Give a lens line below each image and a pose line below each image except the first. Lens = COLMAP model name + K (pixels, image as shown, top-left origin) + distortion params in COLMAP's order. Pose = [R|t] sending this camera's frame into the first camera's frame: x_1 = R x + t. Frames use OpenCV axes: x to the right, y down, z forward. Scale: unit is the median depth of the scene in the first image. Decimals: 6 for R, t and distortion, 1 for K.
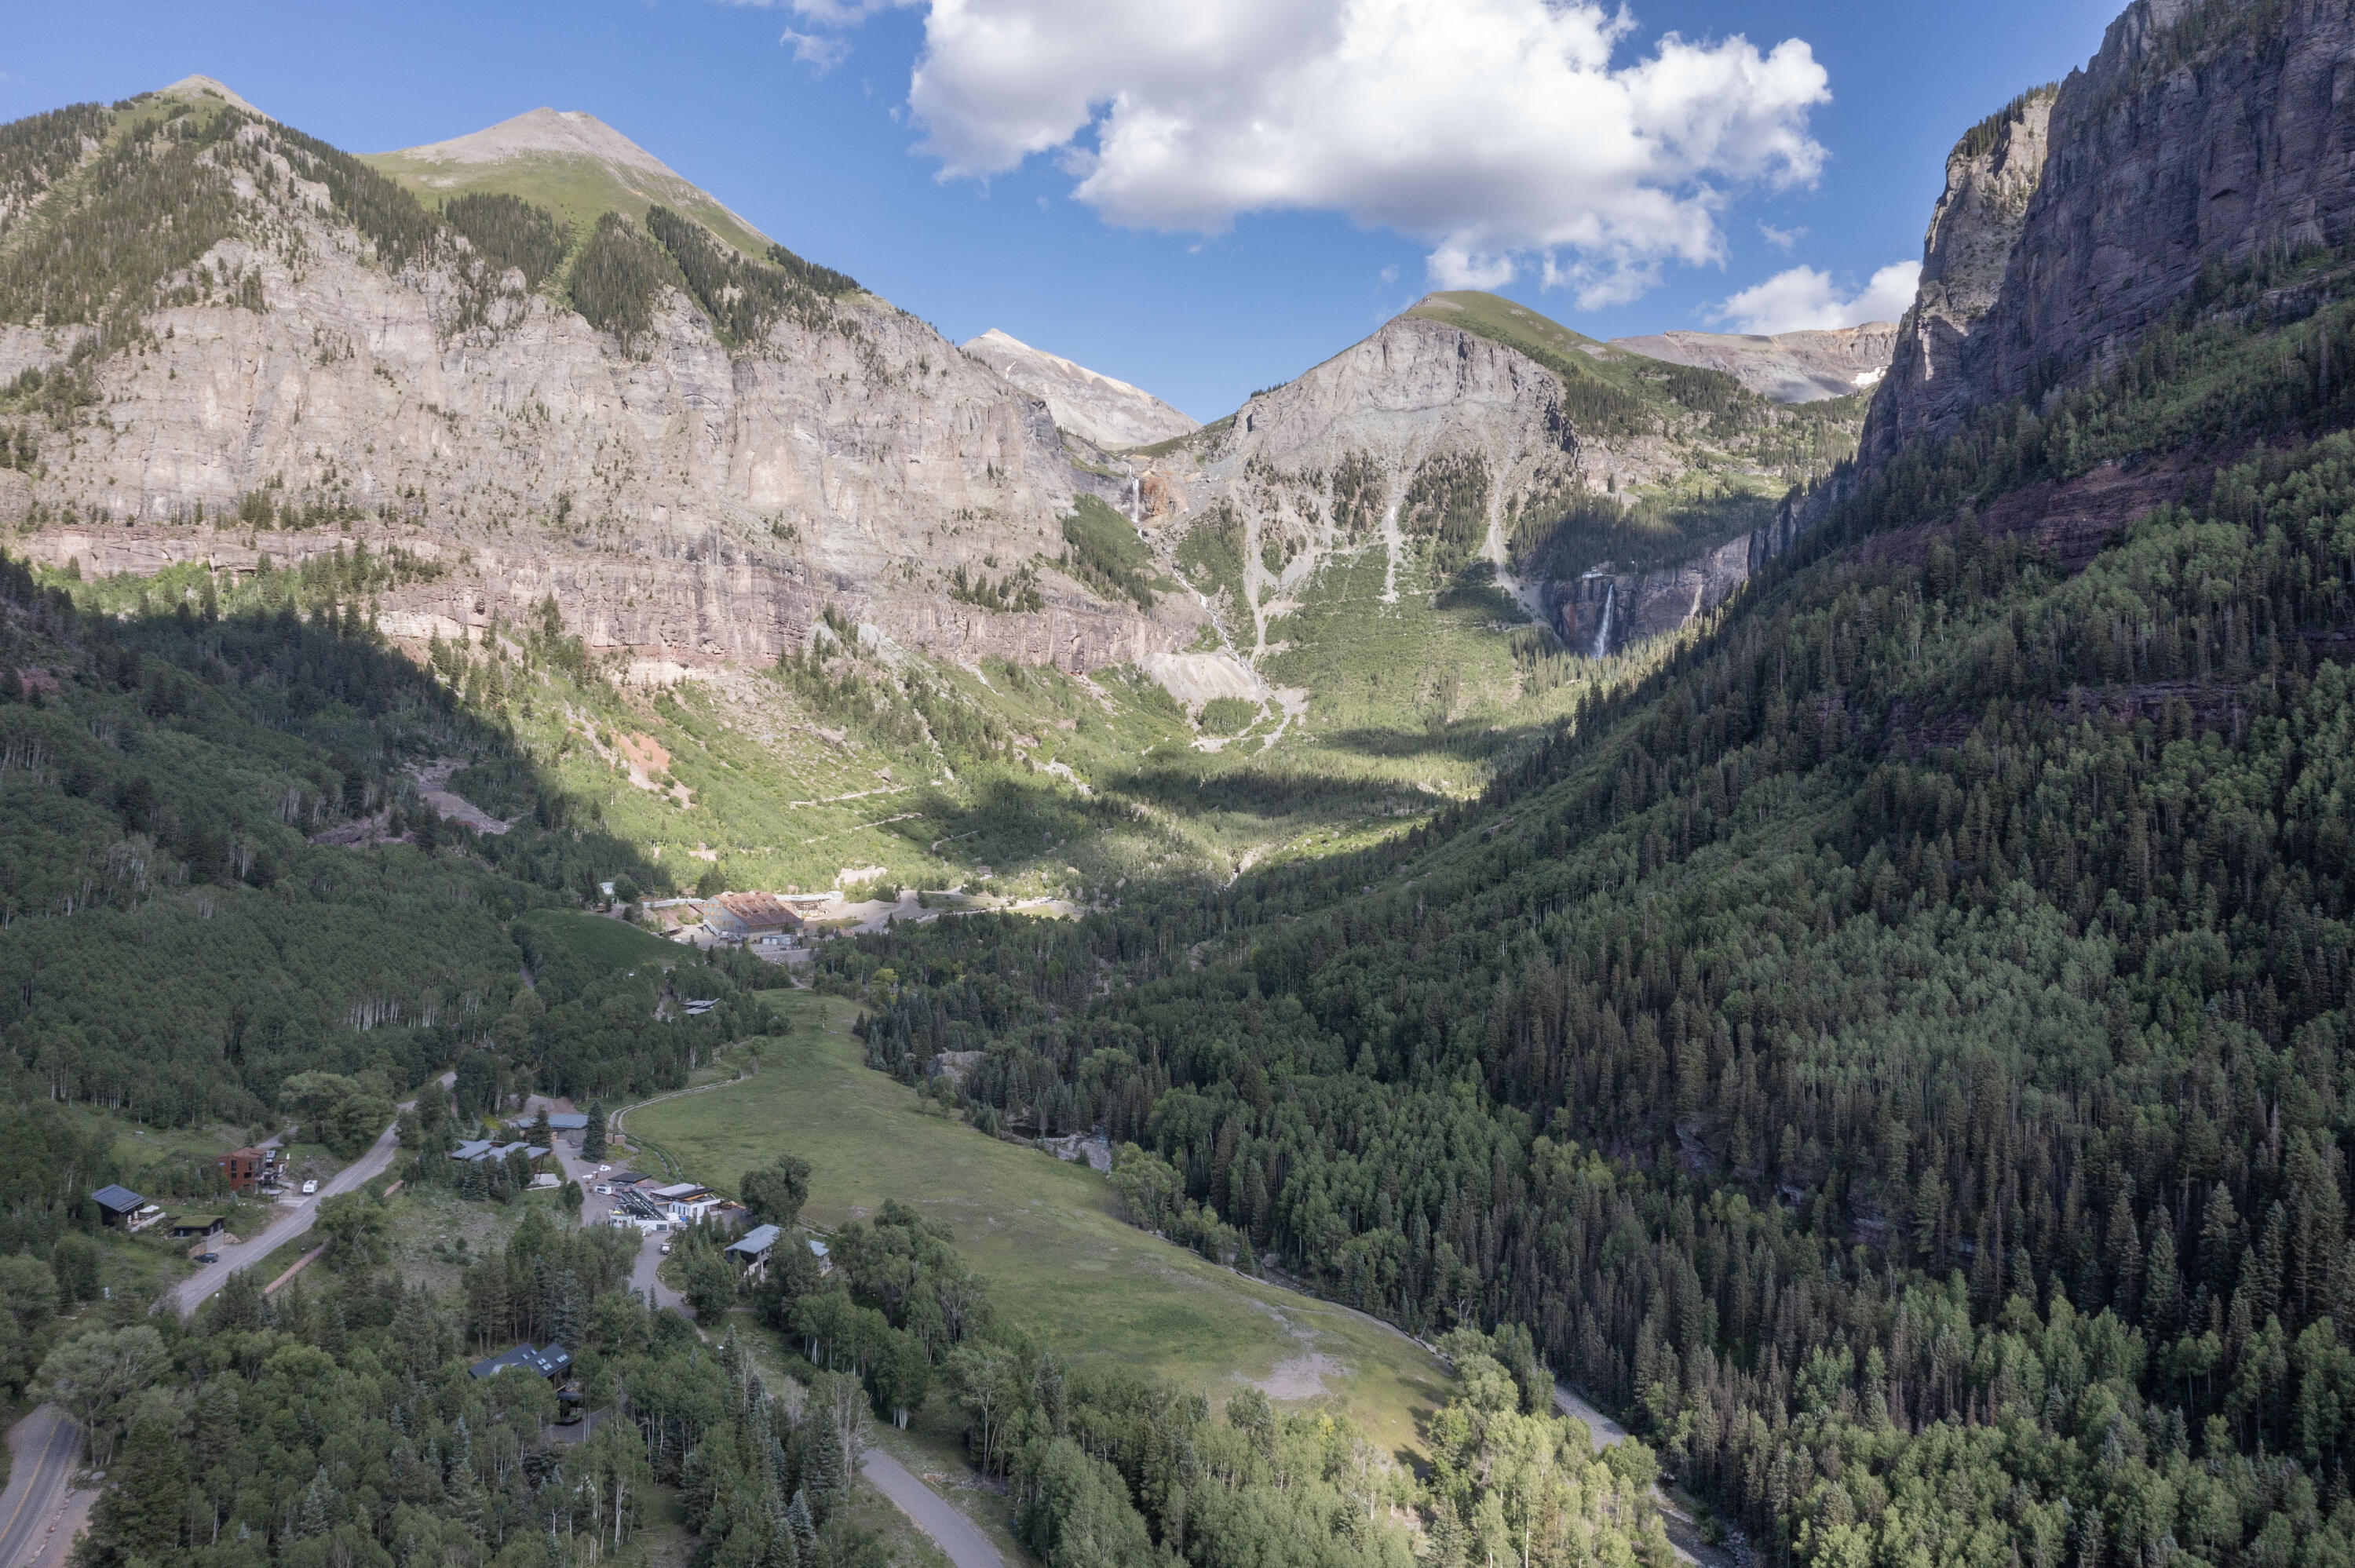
lens RADIAL K [[1955.5, 0, 1268.4], [0, 1955.5, 784.0], [0, 0, 1]] dist [-0.007342, 0.004424]
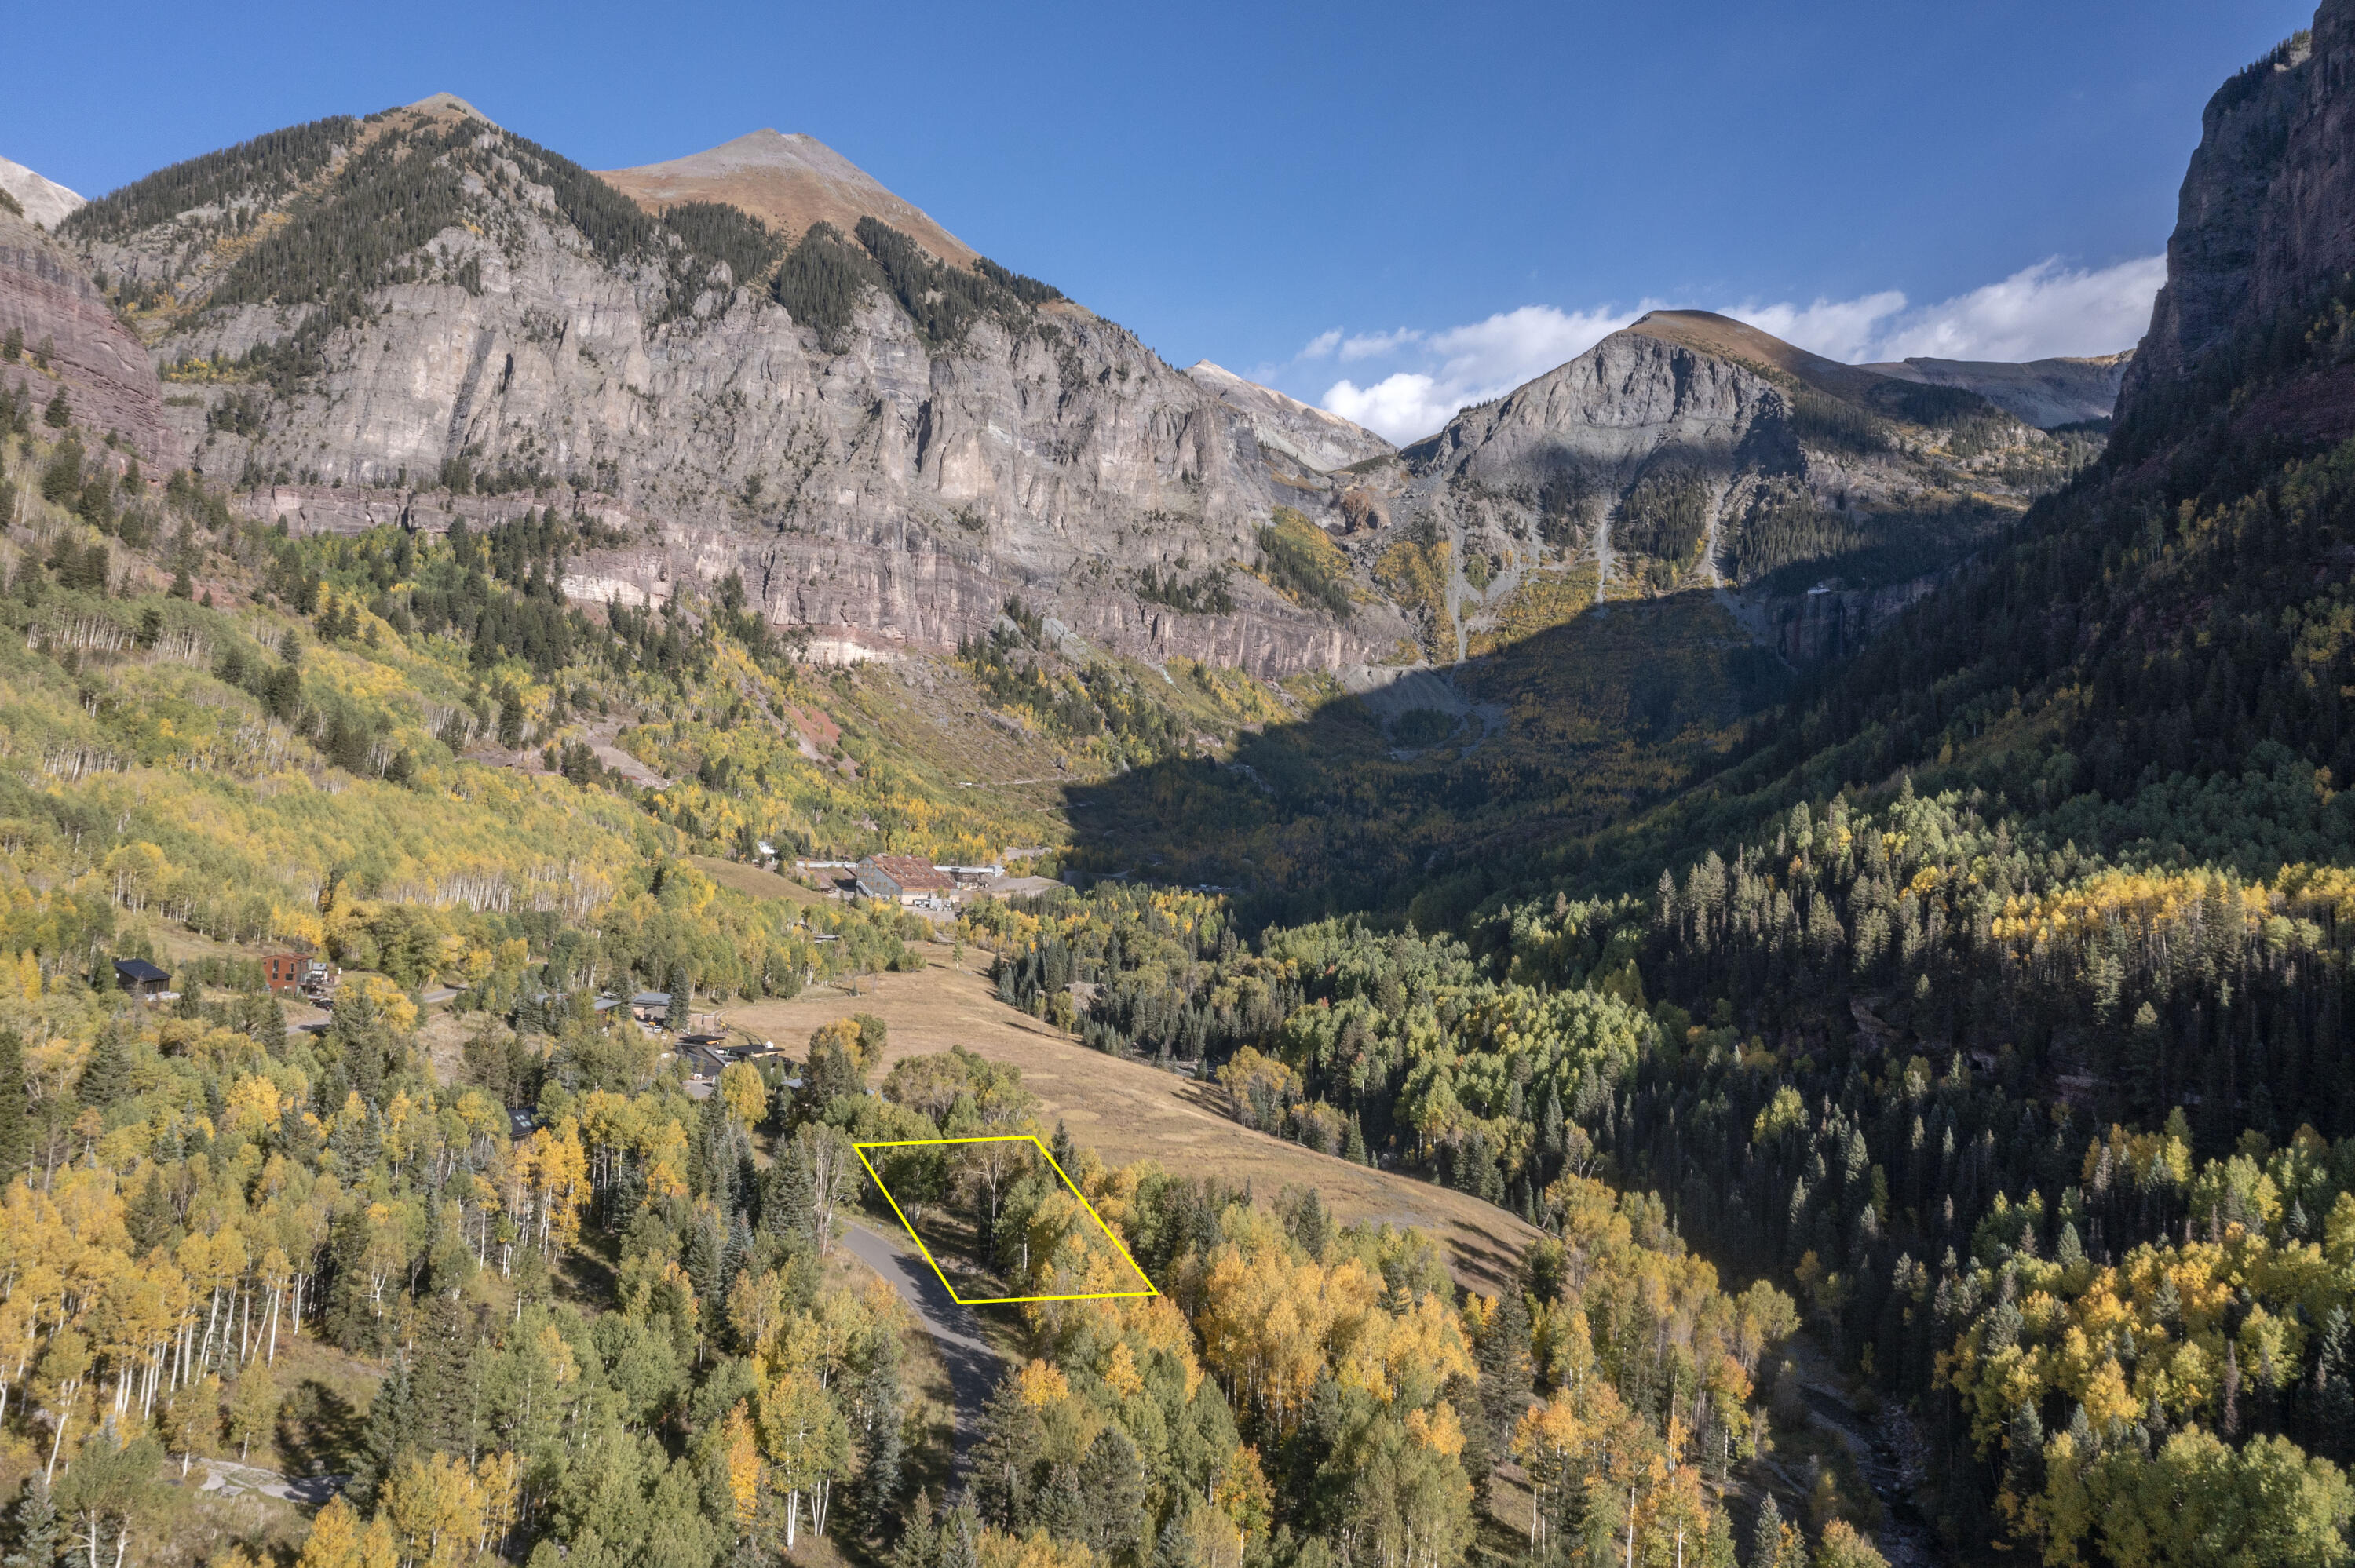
lens RADIAL K [[1955.5, 0, 1268.4], [0, 1955.5, 784.0], [0, 0, 1]] dist [-0.007342, 0.004424]
pose [[0.991212, 0.016386, -0.131264, 0.034125], [-0.027163, 0.996365, -0.080737, 0.081220], [0.129464, 0.083593, 0.988054, 0.055443]]
